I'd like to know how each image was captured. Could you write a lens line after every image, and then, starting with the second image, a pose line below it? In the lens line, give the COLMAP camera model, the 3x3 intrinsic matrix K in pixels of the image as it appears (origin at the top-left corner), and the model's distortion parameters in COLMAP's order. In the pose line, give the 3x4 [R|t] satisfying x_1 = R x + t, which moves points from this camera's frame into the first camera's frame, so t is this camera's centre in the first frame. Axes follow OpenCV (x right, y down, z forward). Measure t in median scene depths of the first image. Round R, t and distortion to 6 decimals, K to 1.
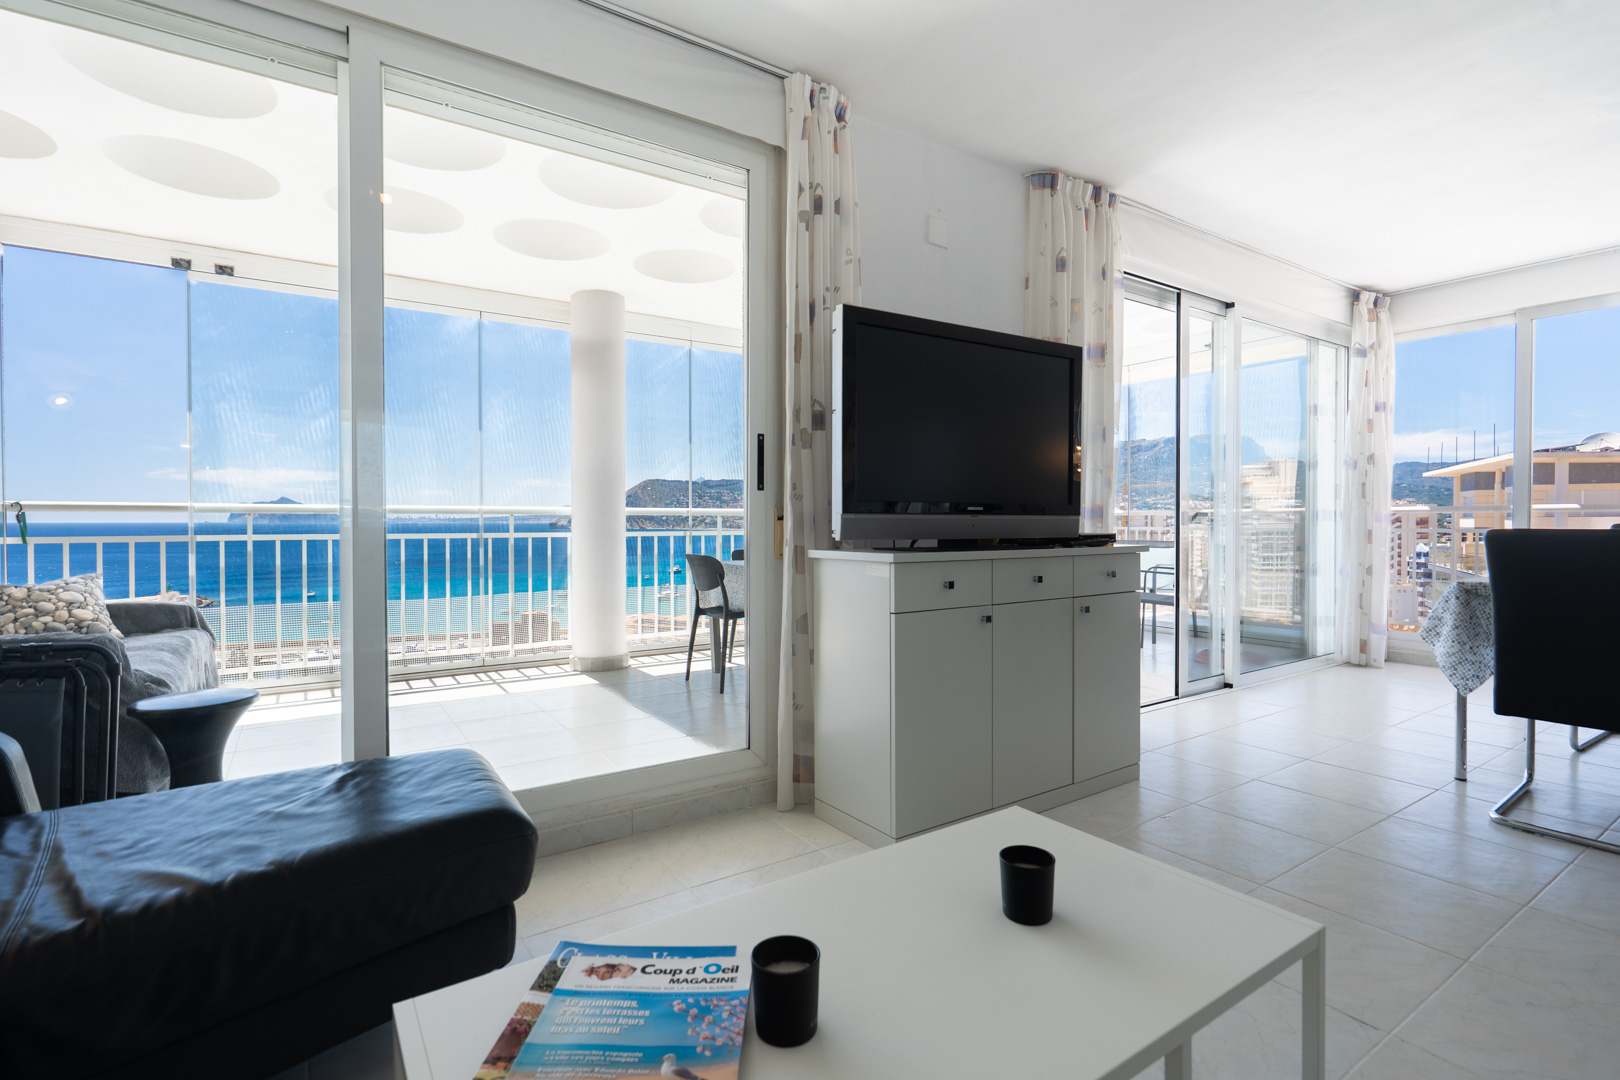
lens RADIAL K [[754.1, 0, 820.4], [0, 754.1, 525.4], [0, 0, 1]] dist [-0.005490, 0.002921]
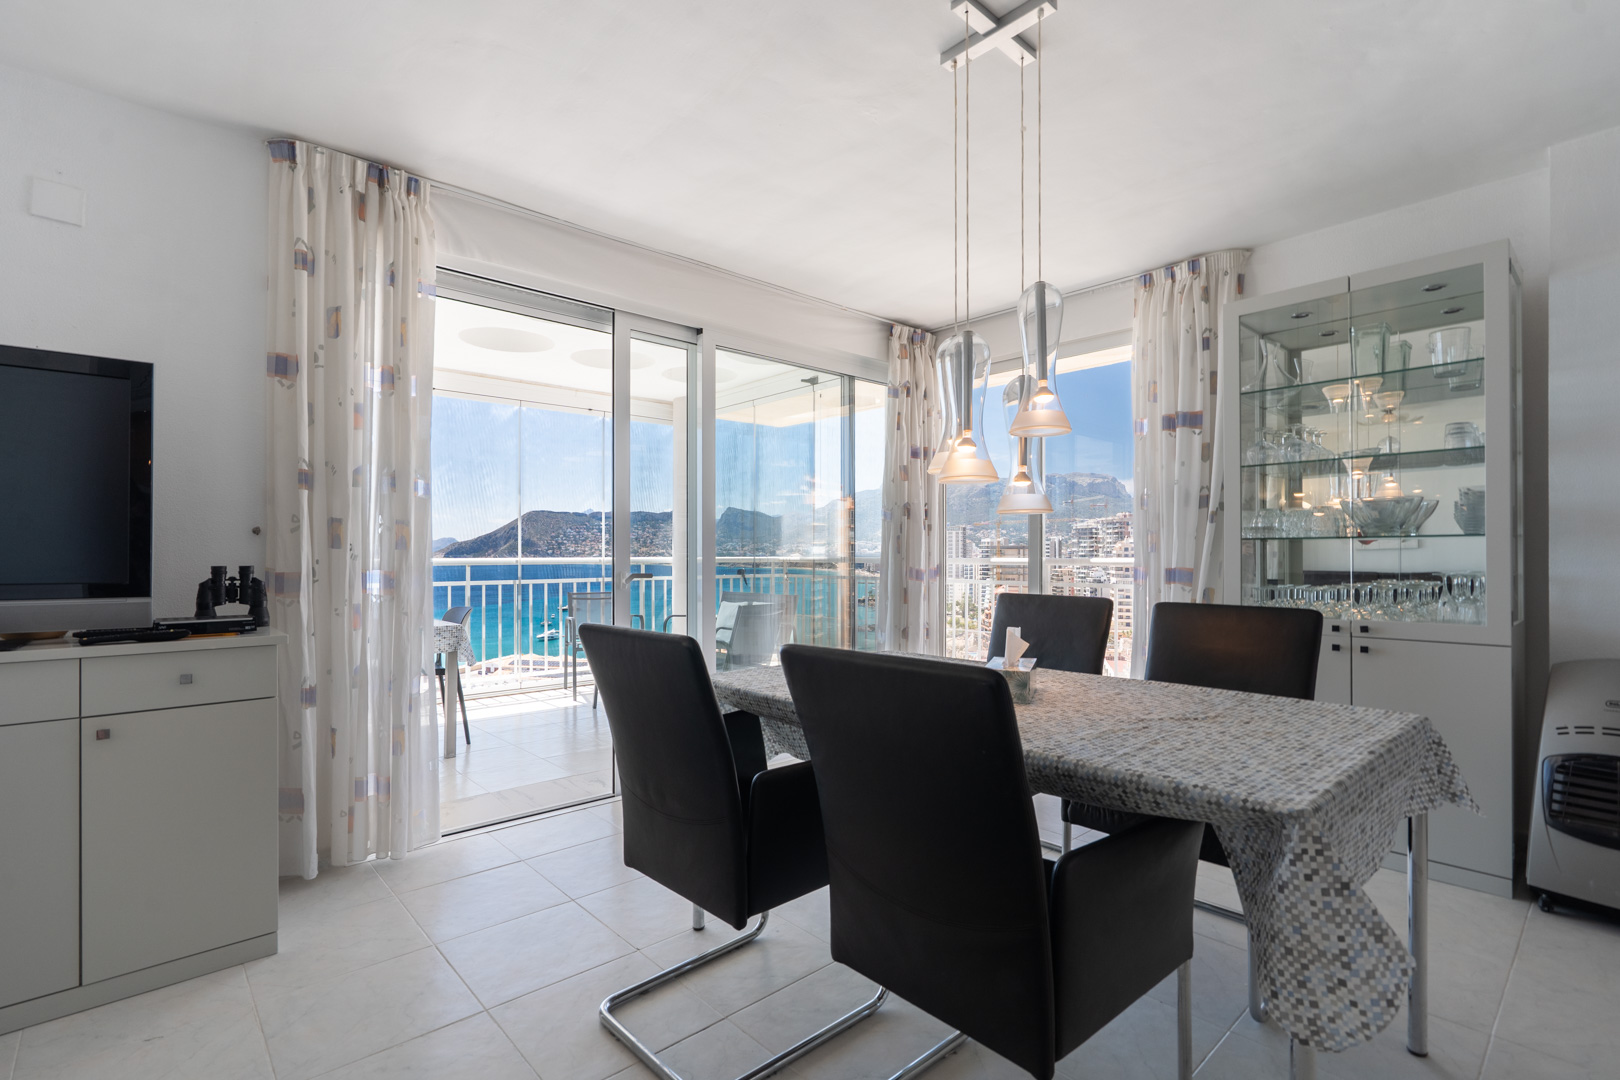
lens RADIAL K [[754.1, 0, 824.7], [0, 754.1, 551.2], [0, 0, 1]] dist [-0.005490, 0.002921]
pose [[0.988943, -0.001408, 0.148287, 0.557320], [0.003435, 0.999904, -0.013415, -0.028801], [-0.148254, 0.013776, 0.988853, 0.128674]]
